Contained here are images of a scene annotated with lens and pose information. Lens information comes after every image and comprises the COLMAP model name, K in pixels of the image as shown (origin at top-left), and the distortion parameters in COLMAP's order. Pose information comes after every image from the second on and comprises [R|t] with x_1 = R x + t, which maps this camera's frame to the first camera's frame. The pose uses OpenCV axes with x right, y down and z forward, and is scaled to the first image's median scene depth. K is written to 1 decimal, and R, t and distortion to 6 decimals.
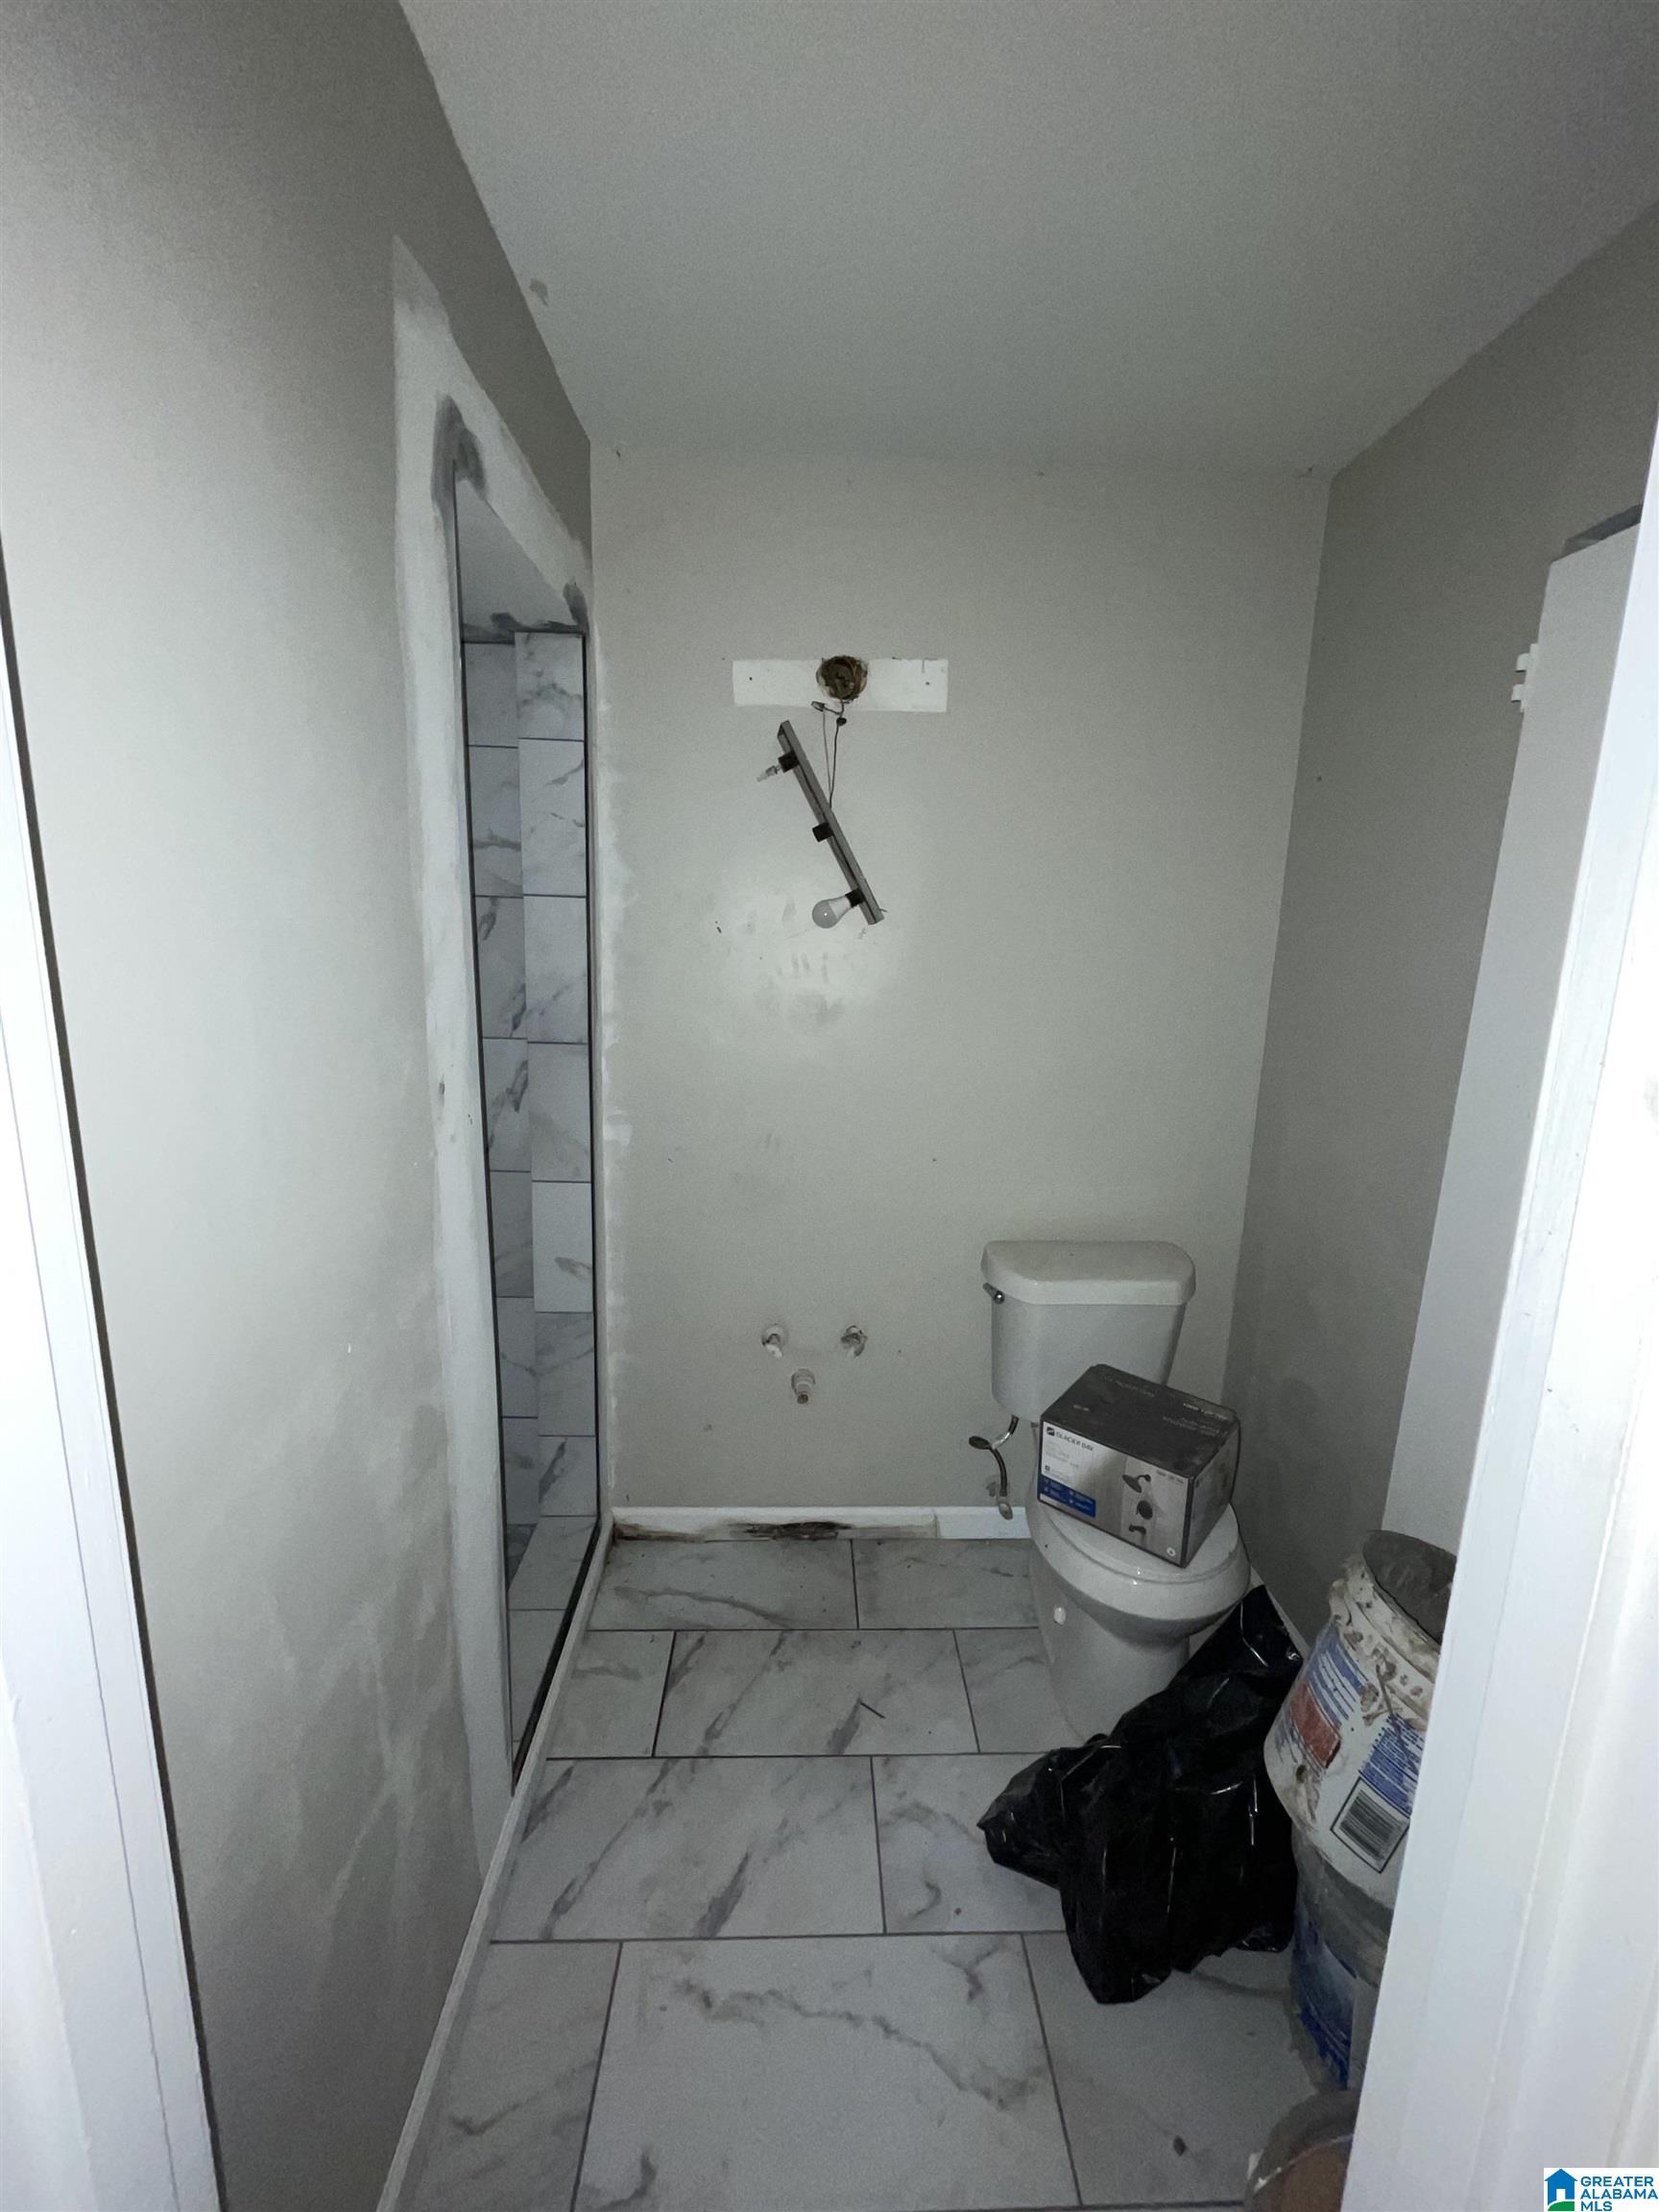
lens RADIAL K [[898.4, 0, 839.3], [0, 898.4, 1097.9], [0, 0, 1]] dist [-0.002079, -0.000055]
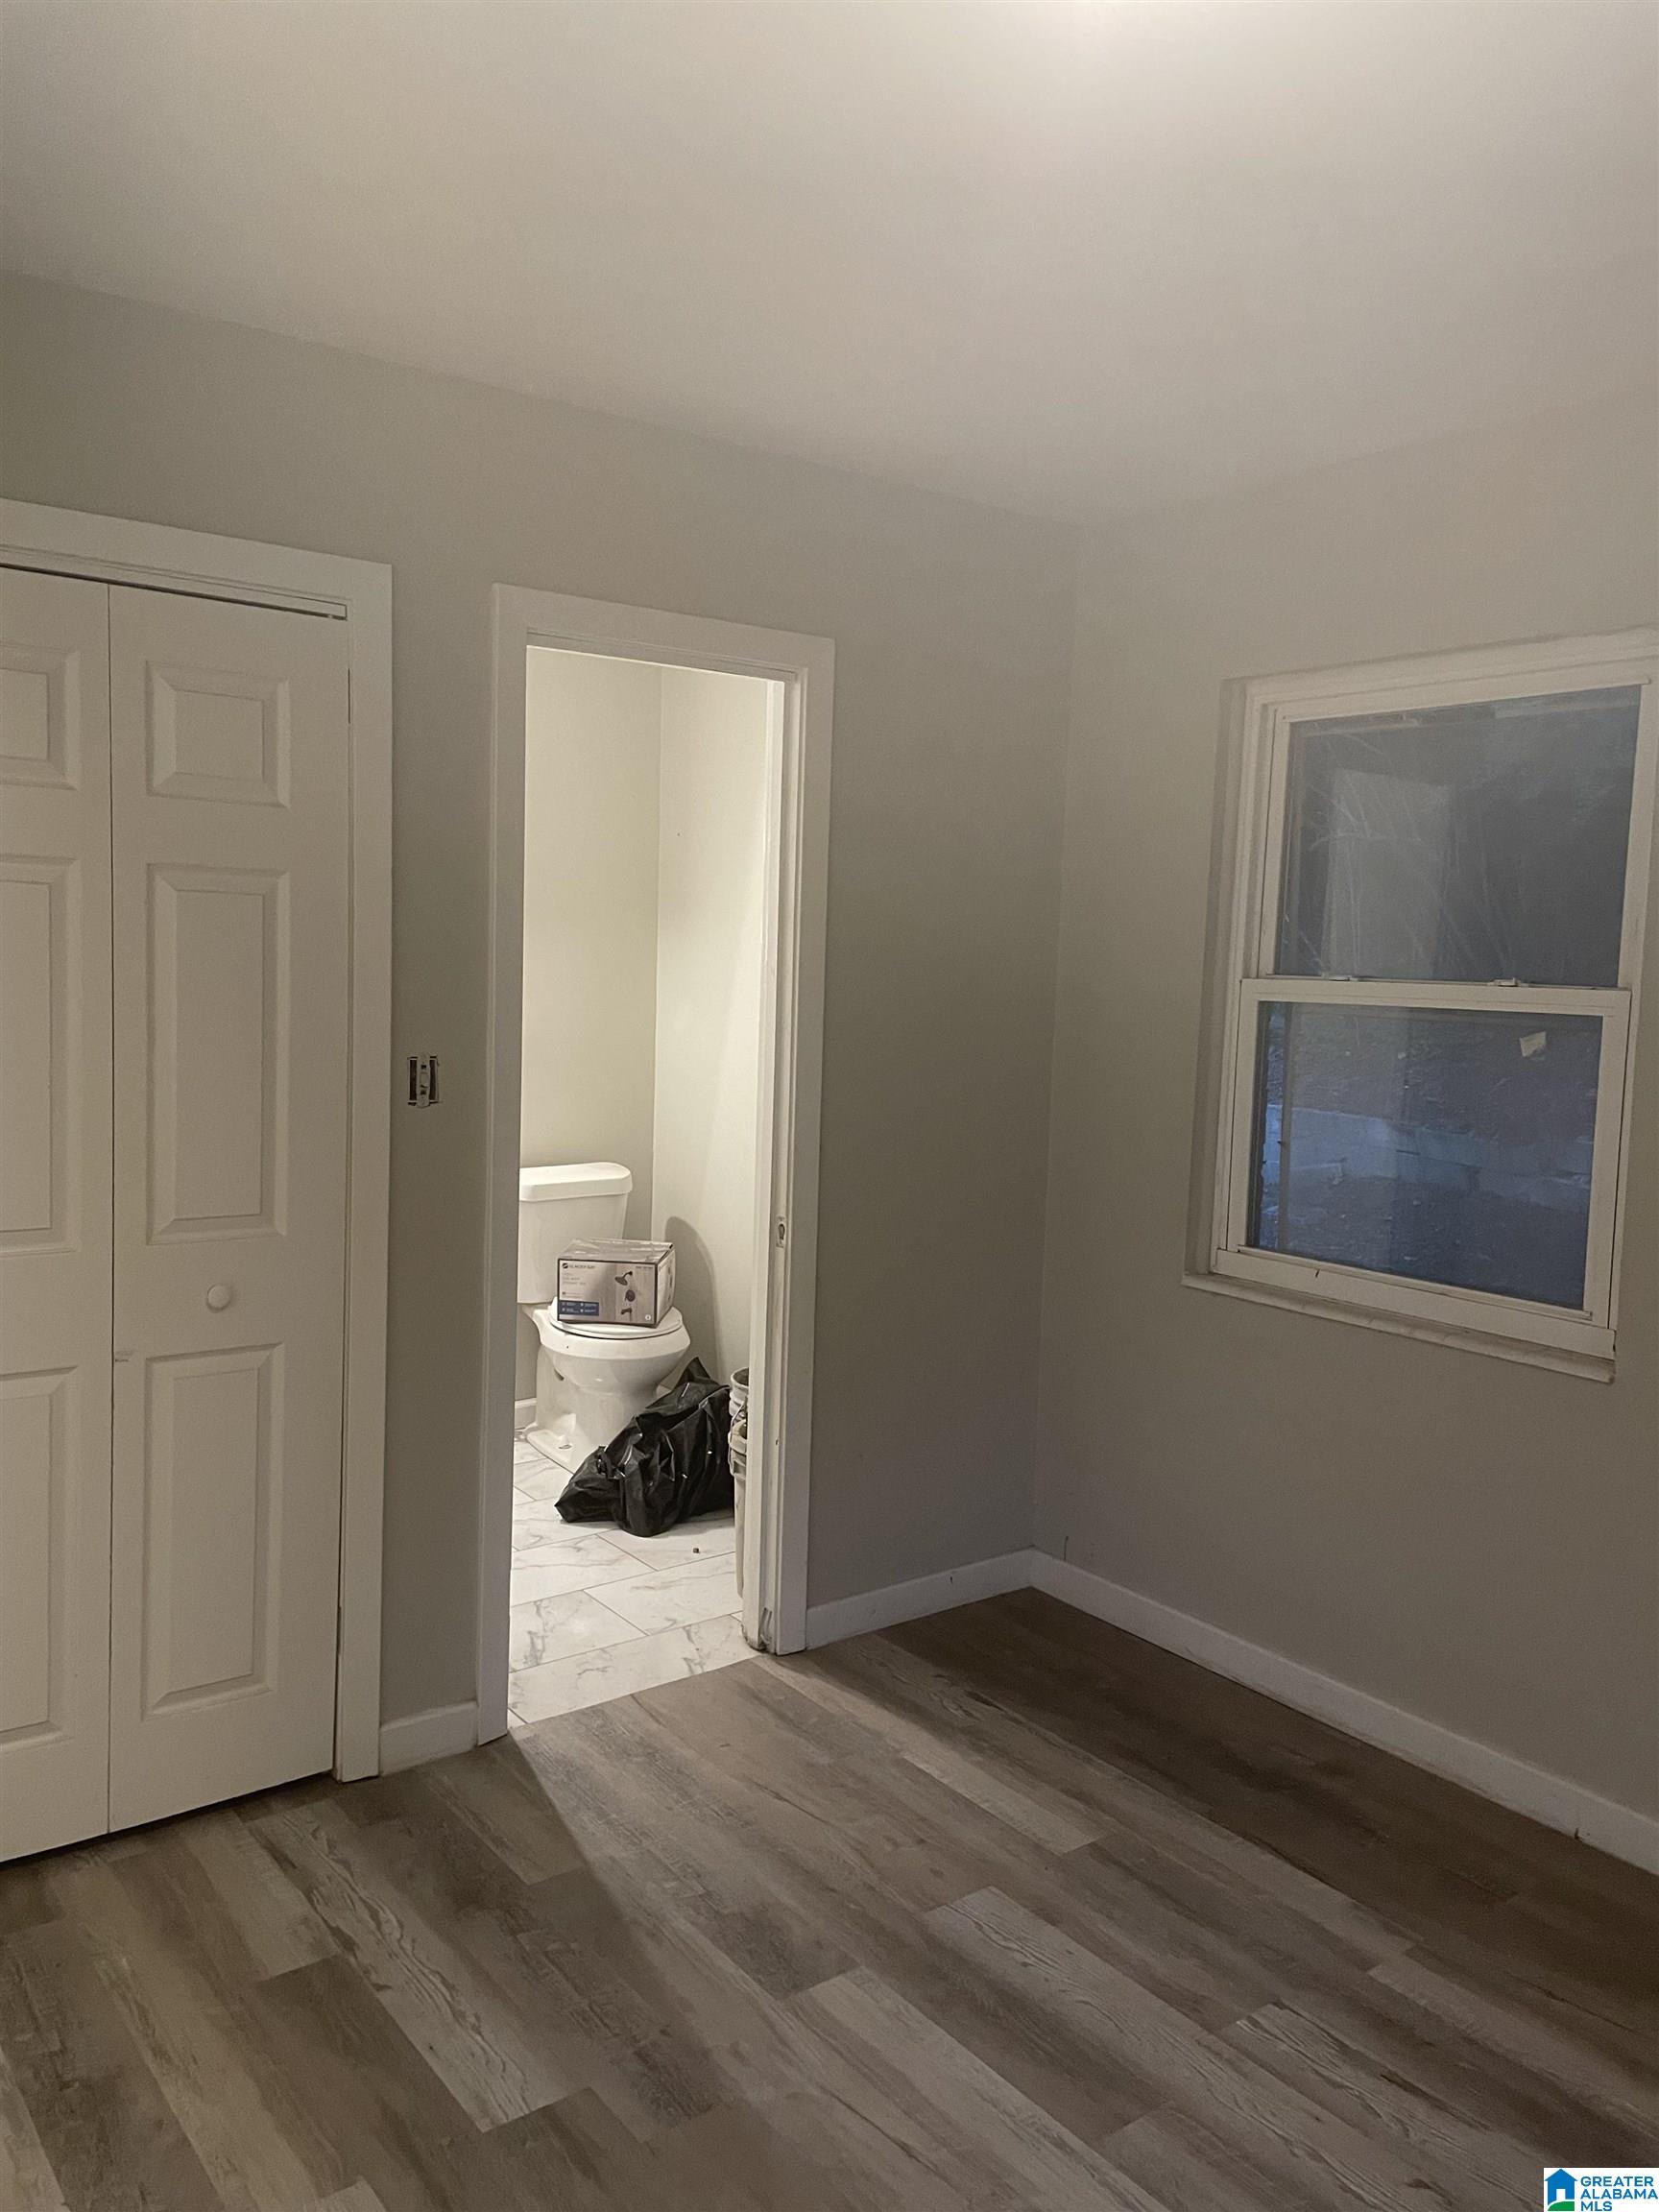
lens RADIAL K [[1690.9, 0, 824.6], [0, 1690.9, 1102.5], [0, 0, 1]] dist [0.090805, -0.112670]
pose [[0.824186, -0.056175, 0.563527, -0.994000], [0.102455, 0.993439, -0.050815, 0.291273], [-0.556975, 0.099617, 0.824533, -1.611888]]
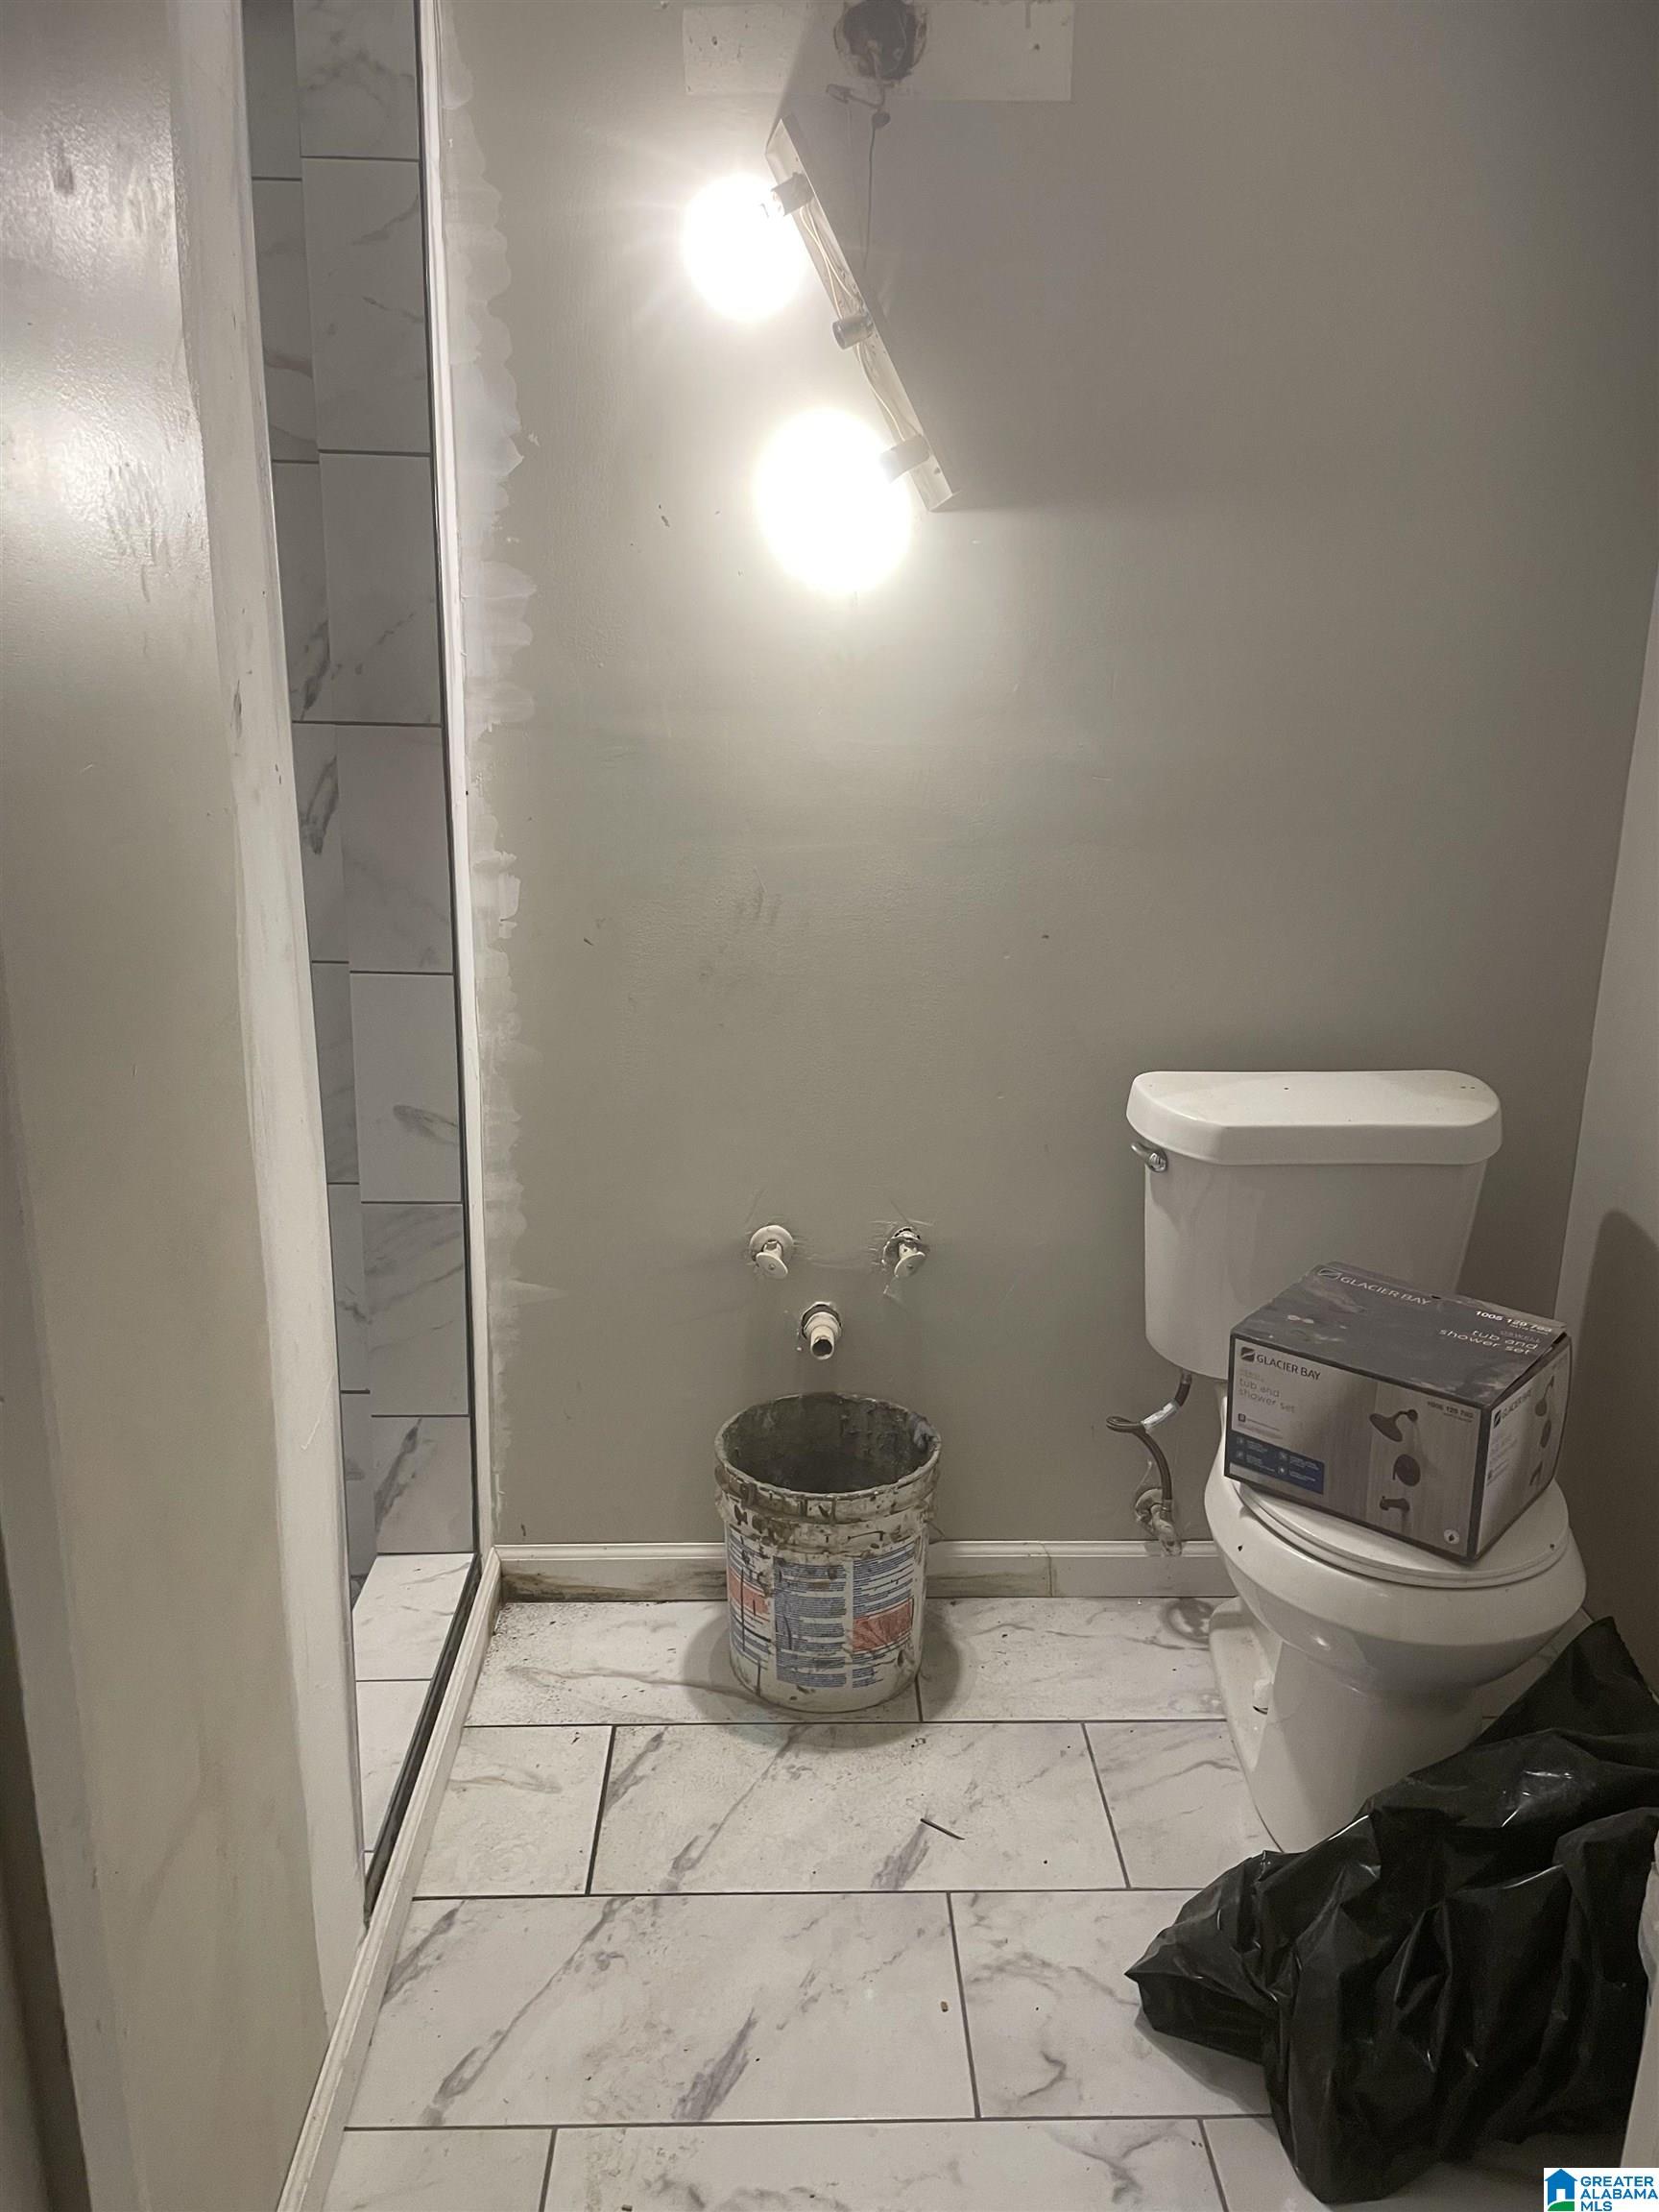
lens RADIAL K [[1690.9, 0, 825.2], [0, 1690.9, 1117.6], [0, 0, 1]] dist [0.090805, -0.112670]
pose [[0.999835, -0.009811, -0.015319, -0.025120], [0.010914, 0.997220, 0.073704, 0.130556], [0.014553, -0.073859, 0.997162, -0.114647]]
